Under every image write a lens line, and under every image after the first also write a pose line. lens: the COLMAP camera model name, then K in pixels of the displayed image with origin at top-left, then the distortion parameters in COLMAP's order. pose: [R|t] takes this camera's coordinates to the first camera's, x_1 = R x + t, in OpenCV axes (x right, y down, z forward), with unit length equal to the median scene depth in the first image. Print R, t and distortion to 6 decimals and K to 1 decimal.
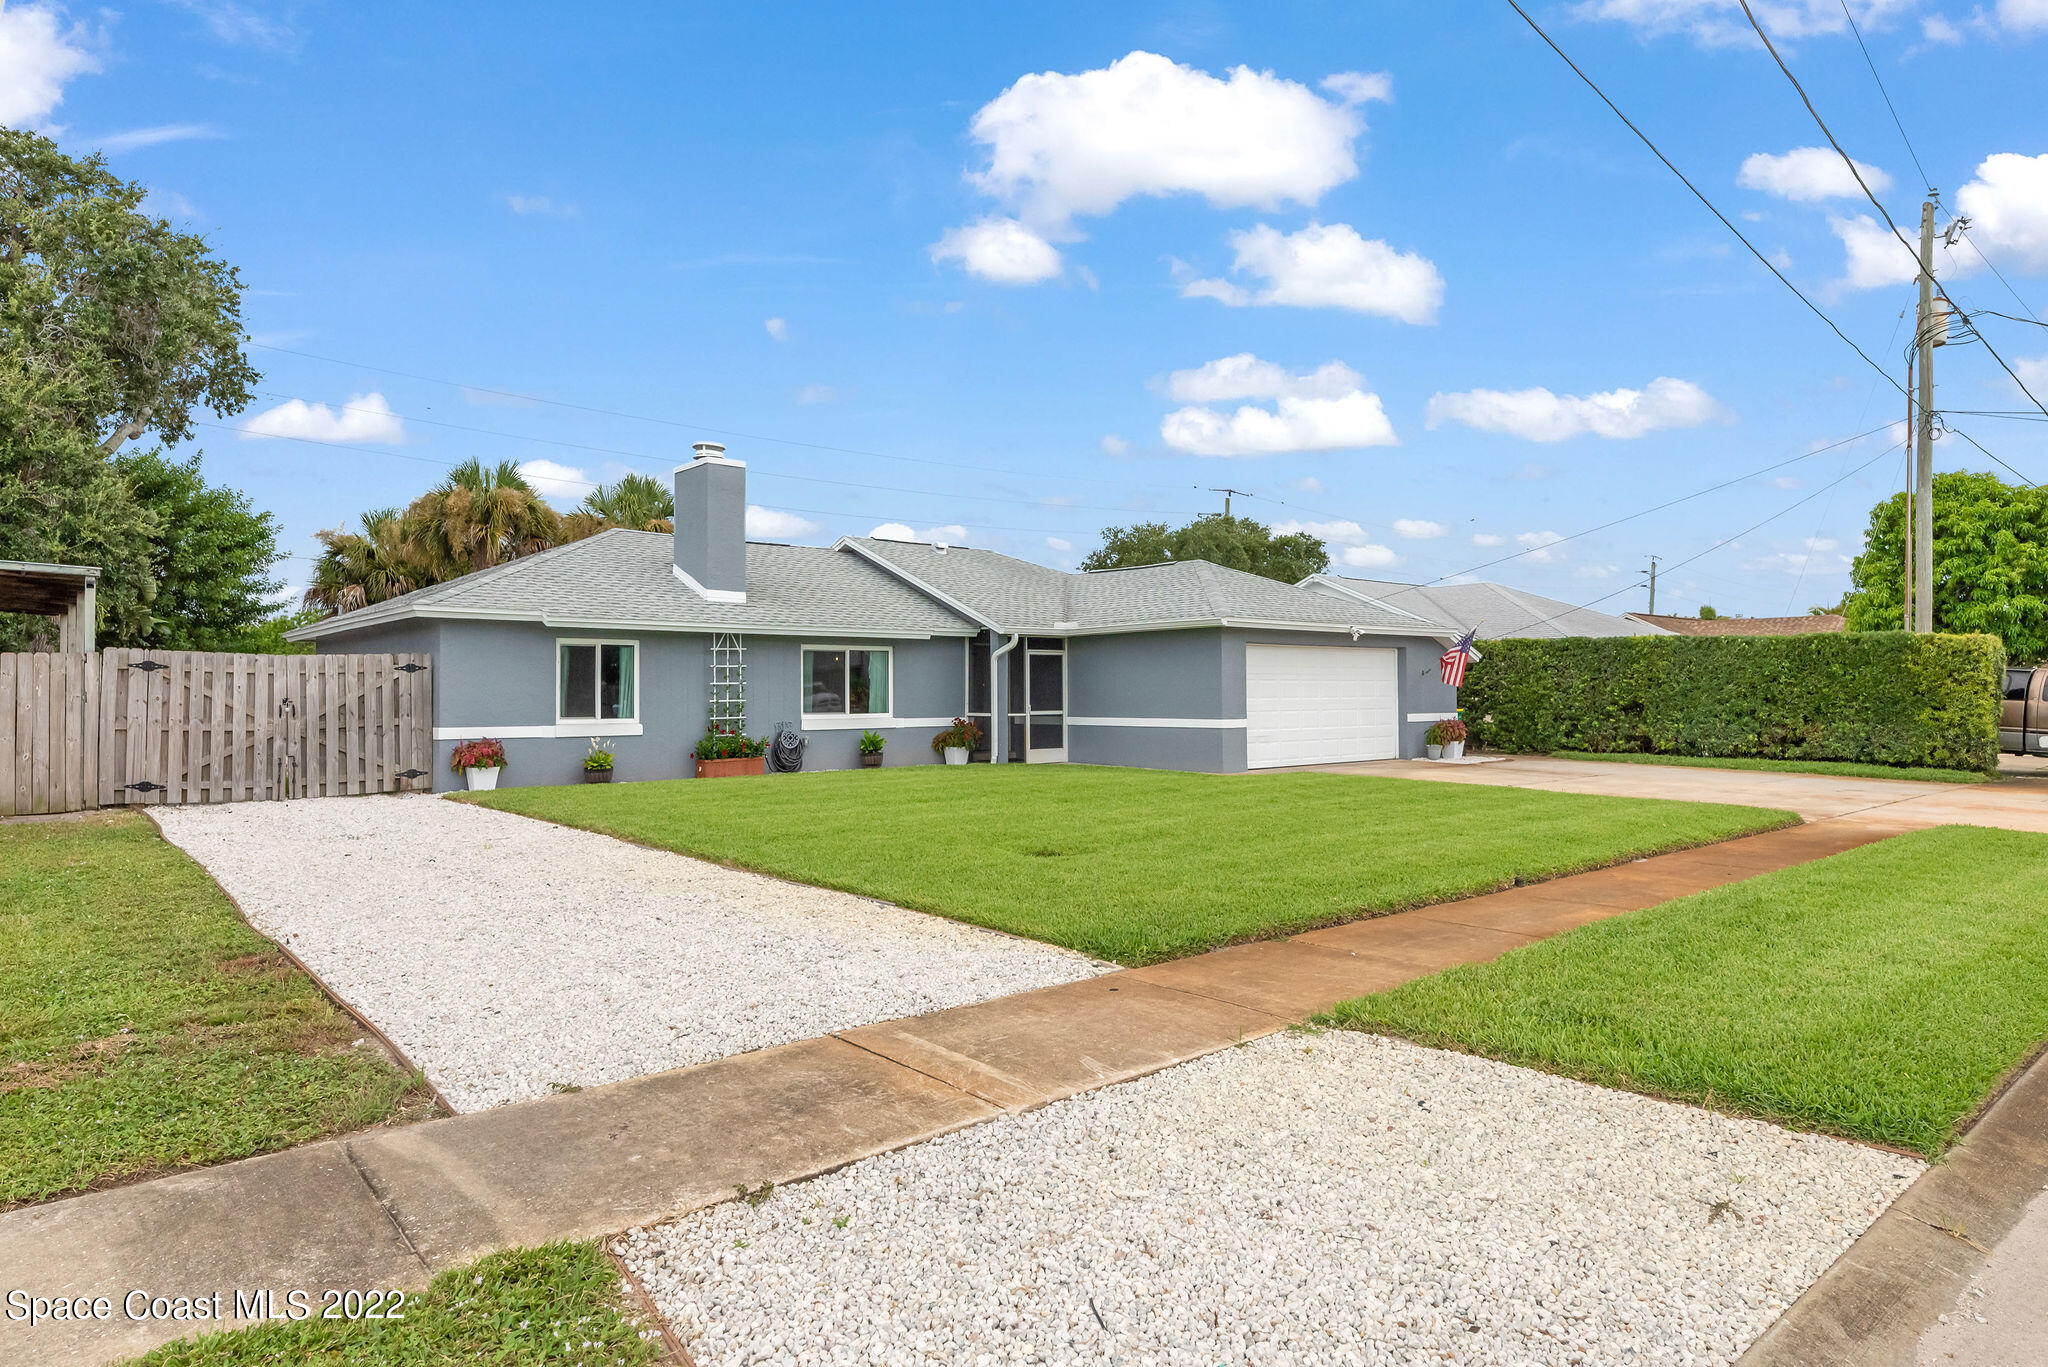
lens RADIAL K [[1147.4, 0, 1024.0], [0, 1147.4, 683.5], [0, 0, 1]] dist [0.002737, 0.000641]
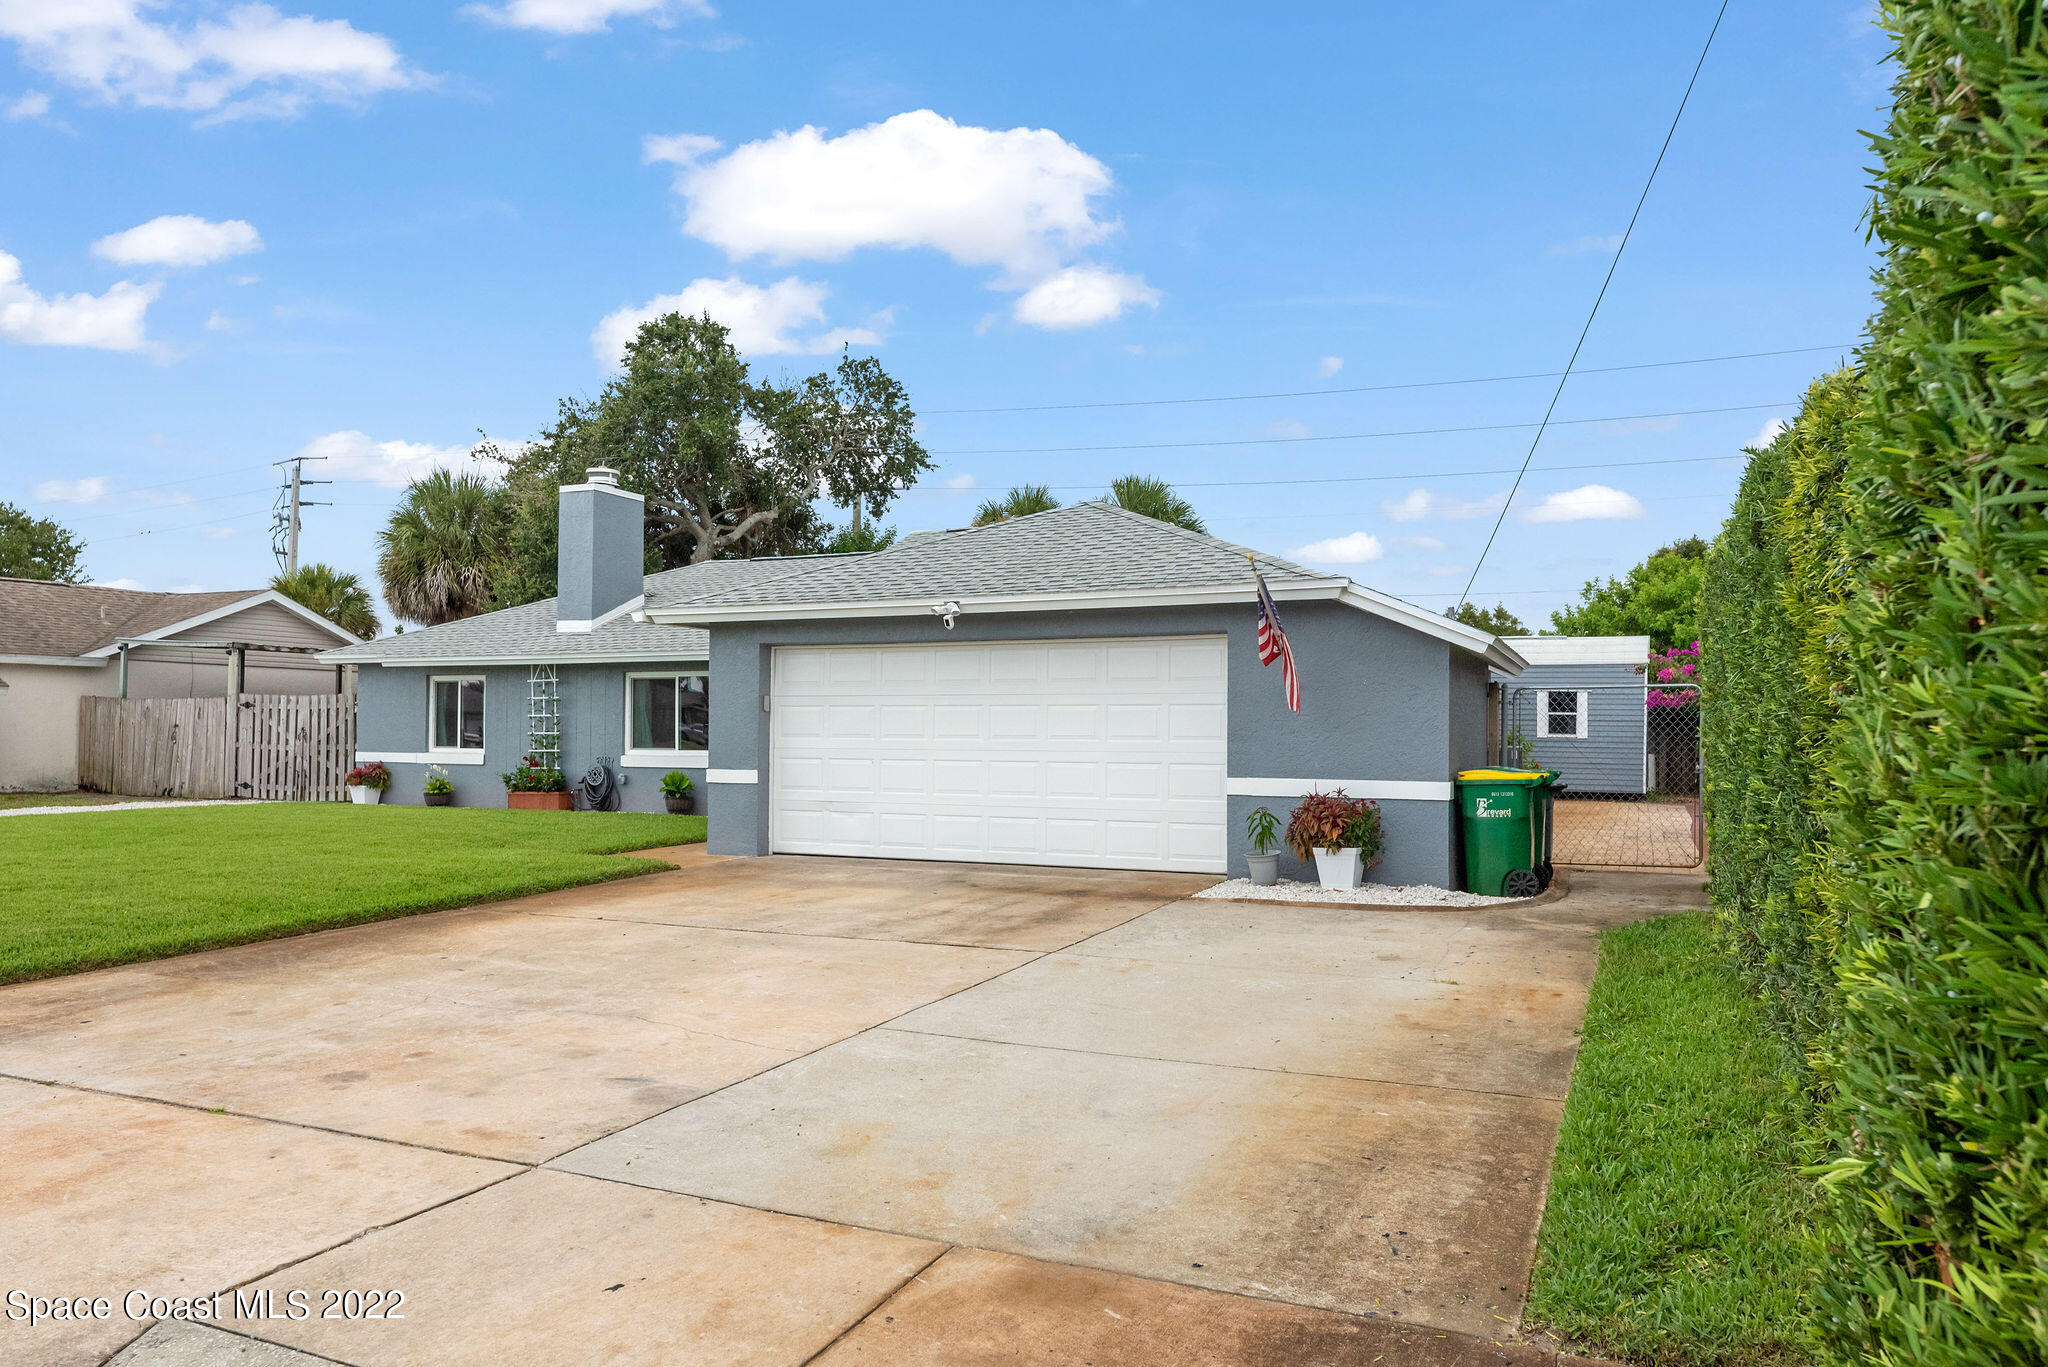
lens RADIAL K [[1354.1, 0, 1083.3], [0, 1354.1, 712.7], [0, 0, 1]] dist [0.000226, -0.000346]
pose [[0.455058, -0.006308, -0.890439, 0.928034], [0.001310, 0.999979, -0.006415, 0.005208], [0.890461, 0.001753, 0.455057, 0.836901]]
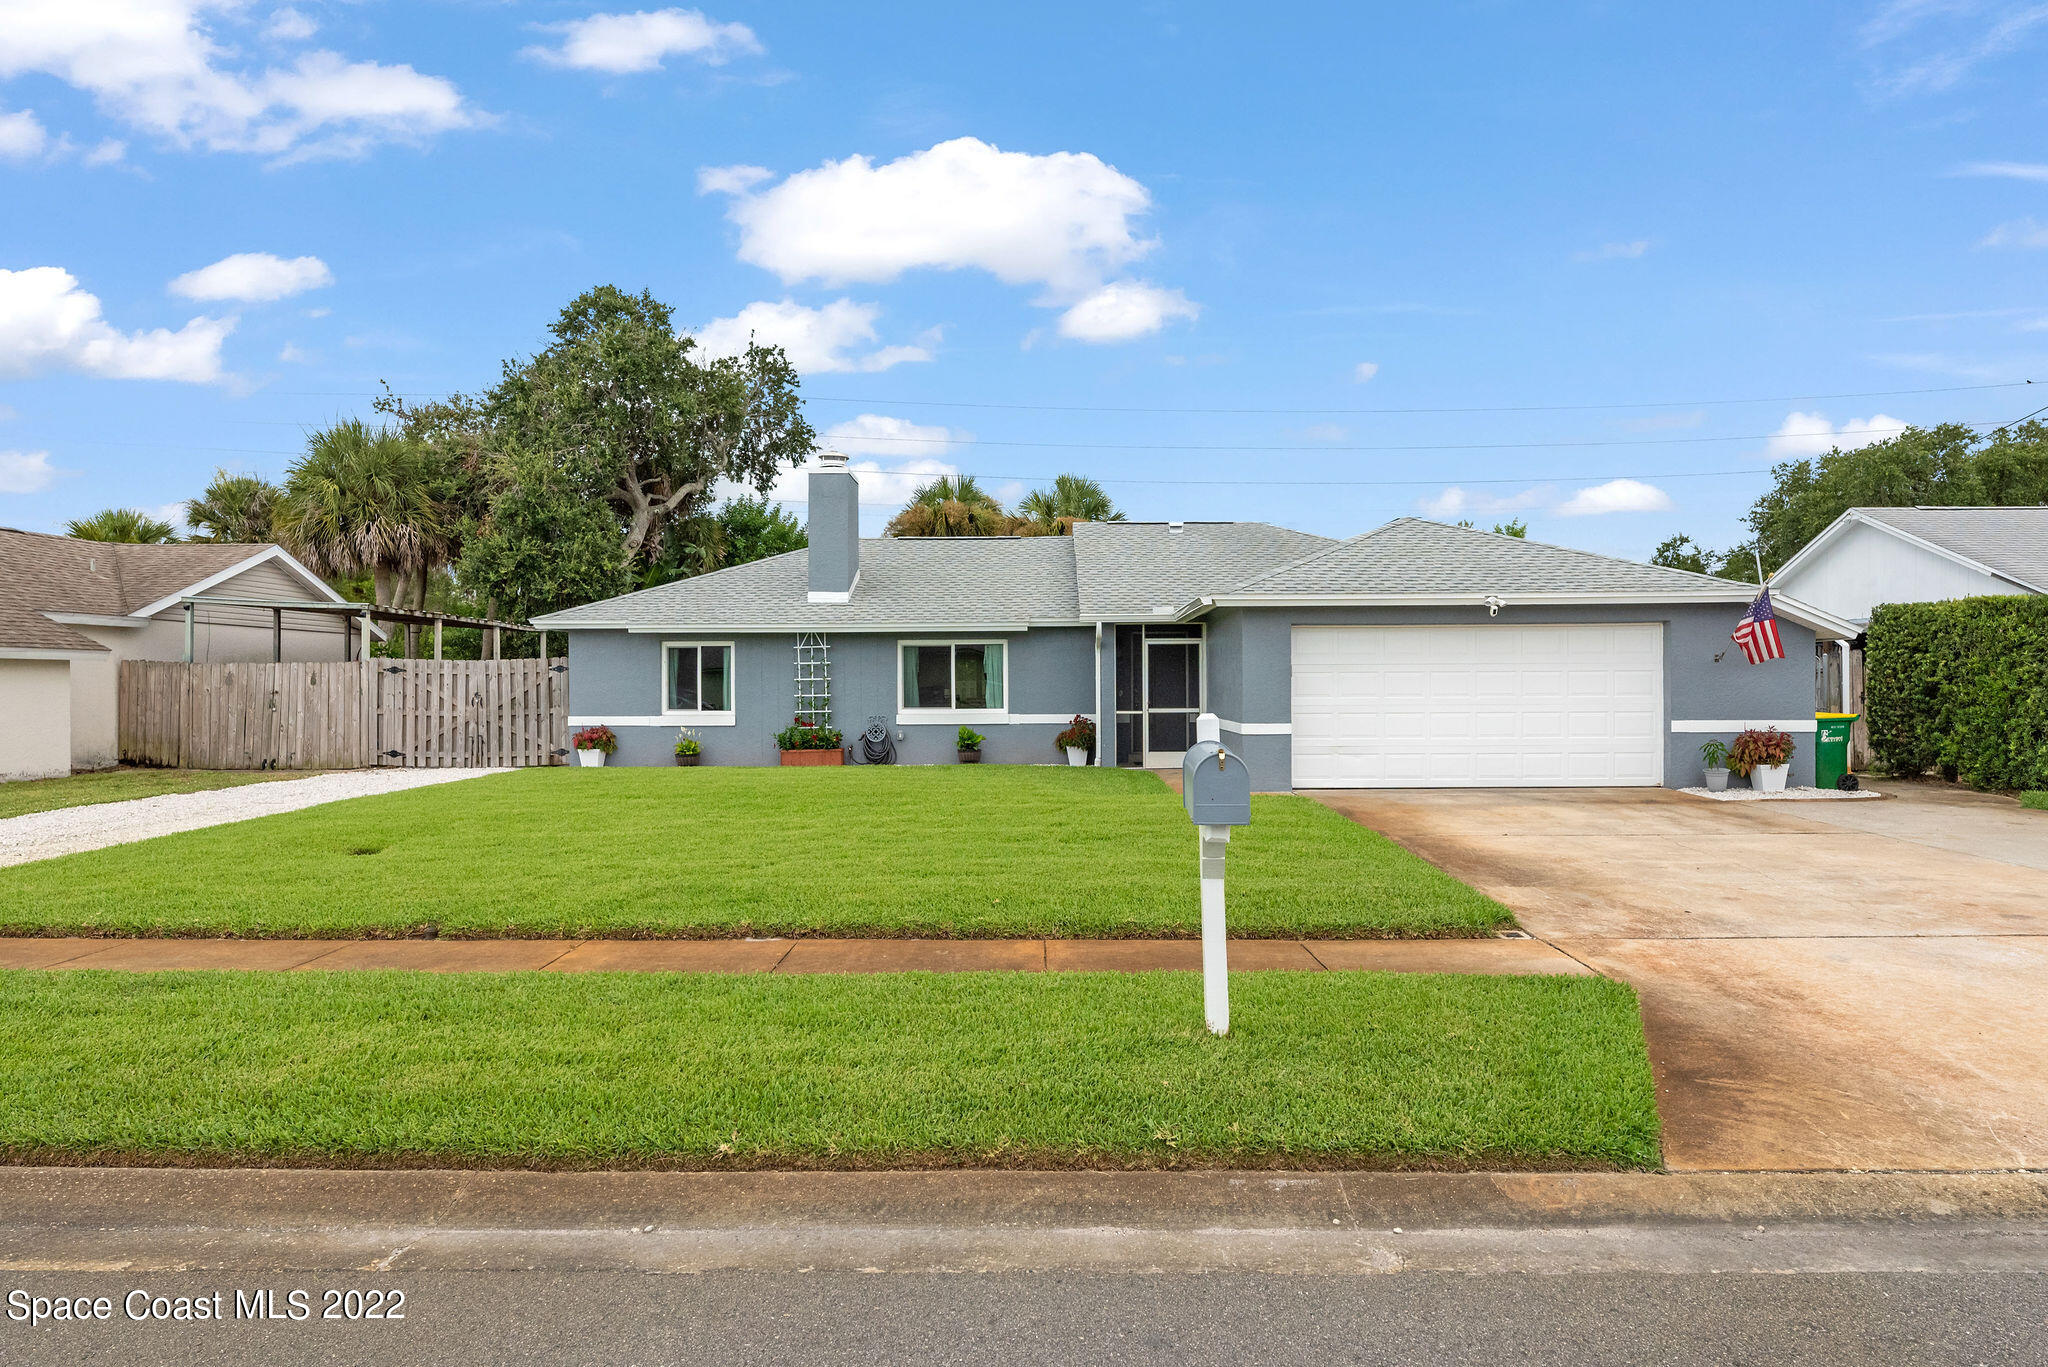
lens RADIAL K [[1191.8, 0, 1078.8], [0, 1191.8, 684.5], [0, 0, 1]] dist [0.001606, 0.000387]
pose [[0.765927, 0.001385, -0.642926, 0.610747], [0.007188, 0.999917, 0.010718, -0.005011], [0.642887, -0.012830, 0.765853, 0.293085]]
